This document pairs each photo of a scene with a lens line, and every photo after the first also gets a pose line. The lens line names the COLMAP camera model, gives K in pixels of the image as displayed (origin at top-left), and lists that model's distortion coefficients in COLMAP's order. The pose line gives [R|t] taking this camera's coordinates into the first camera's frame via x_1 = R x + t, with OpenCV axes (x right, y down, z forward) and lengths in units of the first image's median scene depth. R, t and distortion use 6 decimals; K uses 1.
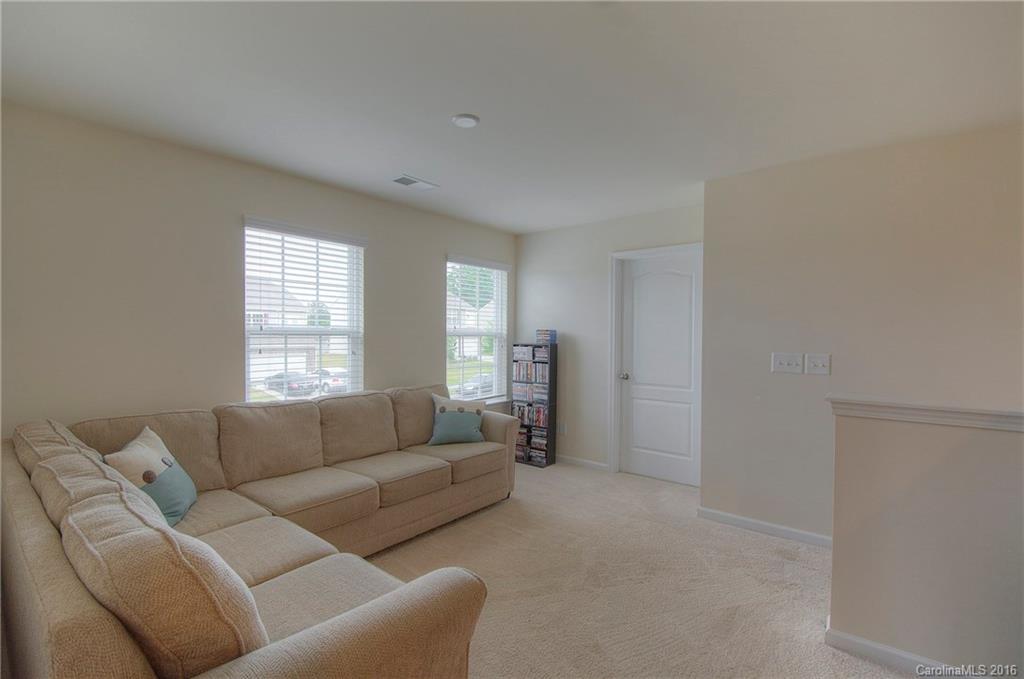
lens RADIAL K [[453.8, 0, 513.8], [0, 453.8, 345.2], [0, 0, 1]] dist [-0.017931, -0.001991]
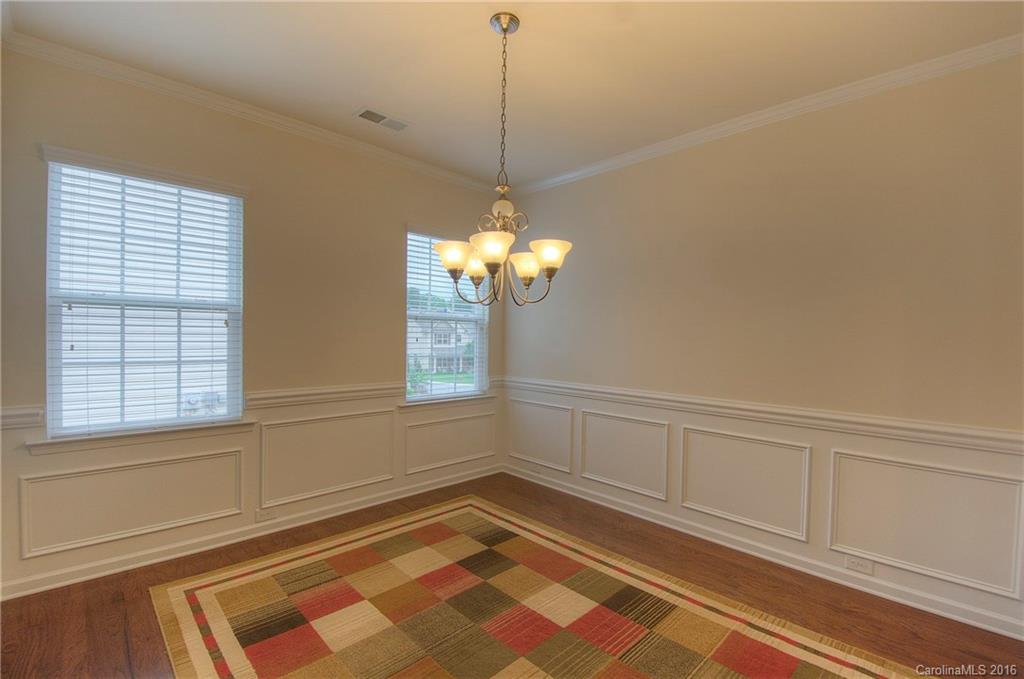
lens RADIAL K [[453.8, 0, 504.4], [0, 453.8, 336.8], [0, 0, 1]] dist [-0.017931, -0.001991]
pose [[0.990827, 0.039082, -0.129362, 0.237515], [-0.037686, 0.999202, 0.013218, -0.002787], [0.129775, -0.008221, 0.991509, 0.295757]]
